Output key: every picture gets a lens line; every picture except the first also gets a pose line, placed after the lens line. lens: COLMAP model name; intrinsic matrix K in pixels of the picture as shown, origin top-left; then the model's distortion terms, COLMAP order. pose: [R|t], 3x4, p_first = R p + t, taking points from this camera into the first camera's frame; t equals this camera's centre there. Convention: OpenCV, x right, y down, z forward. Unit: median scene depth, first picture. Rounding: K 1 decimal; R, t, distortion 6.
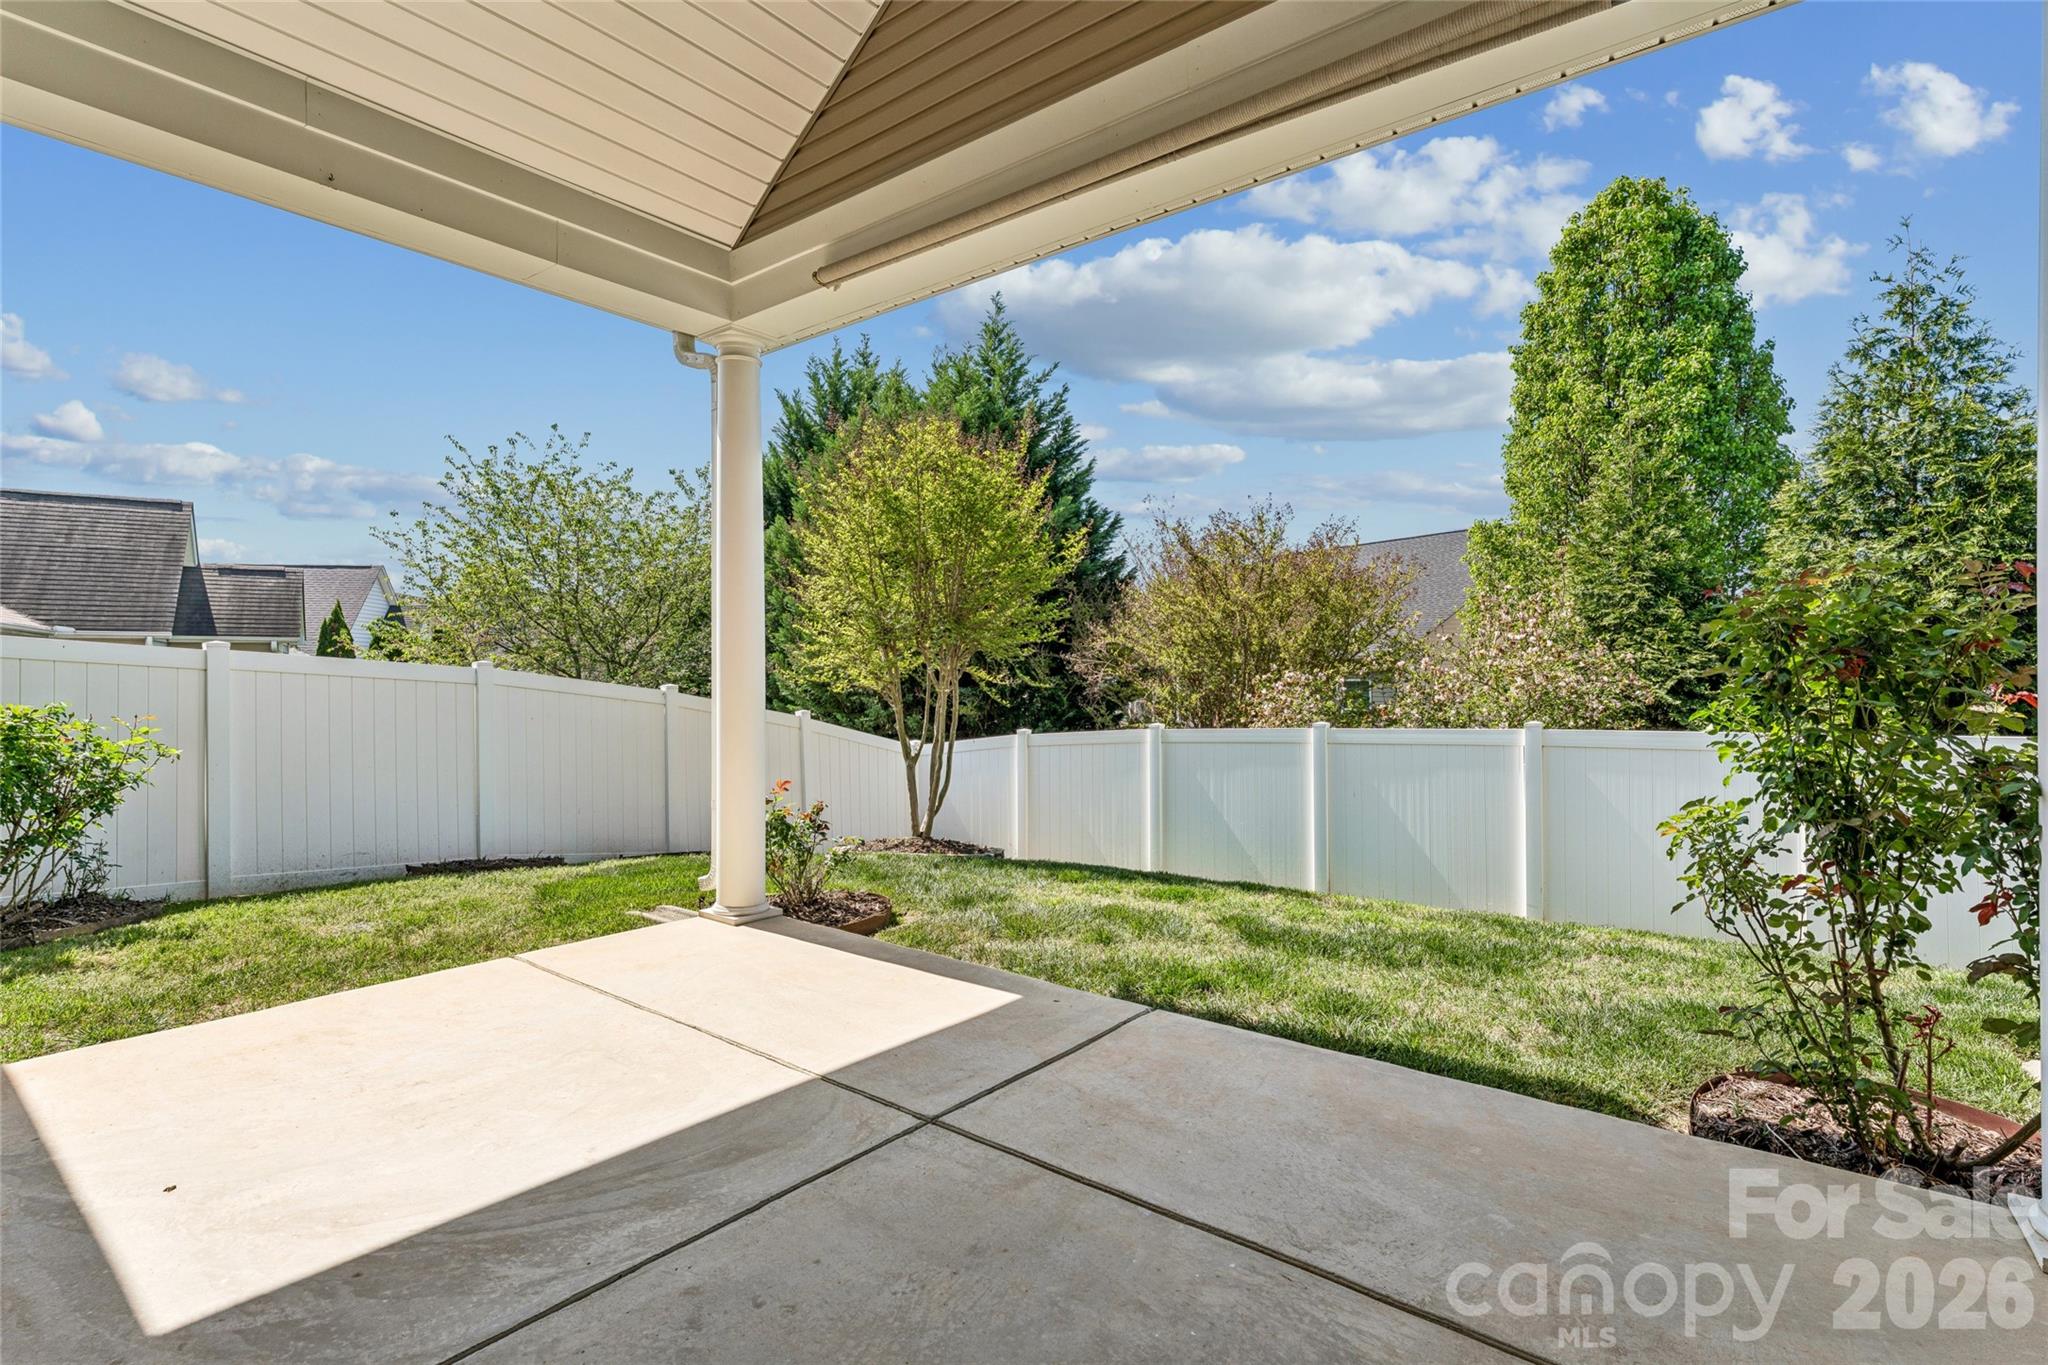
lens RADIAL K [[930.1, 0, 1022.9], [0, 930.1, 679.4], [0, 0, 1]] dist [-0.003596, 0.000952]
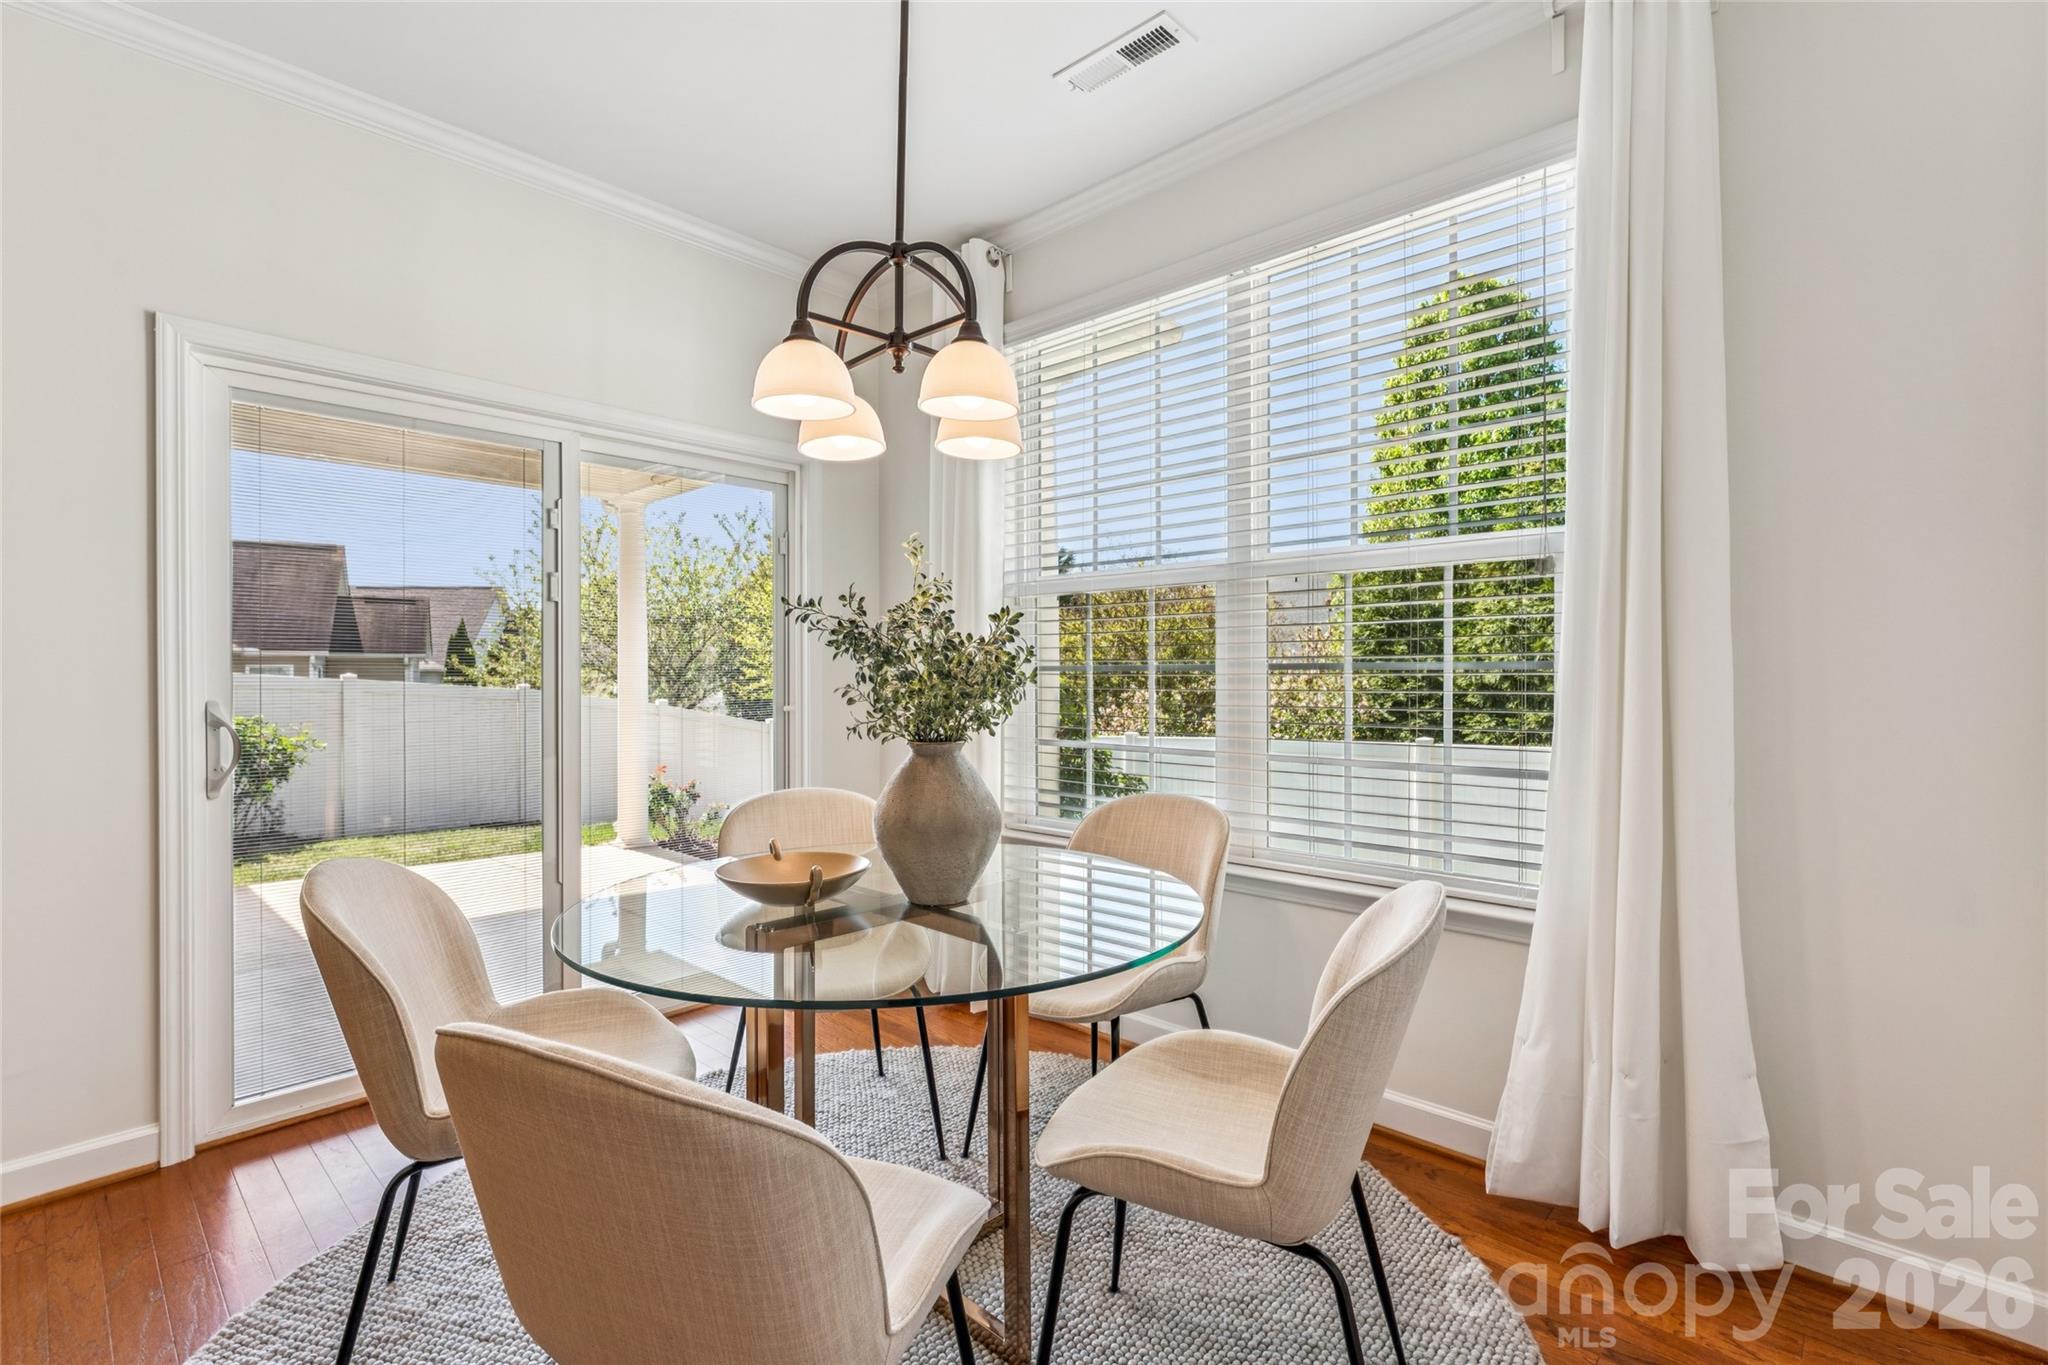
lens RADIAL K [[930.1, 0, 1026.9], [0, 930.1, 684.9], [0, 0, 1]] dist [-0.003596, 0.000952]
pose [[0.995015, 0.005745, -0.099563, 0.250680], [-0.005849, 0.999983, -0.000757, -0.017052], [0.099557, 0.001336, 0.995031, -0.262733]]
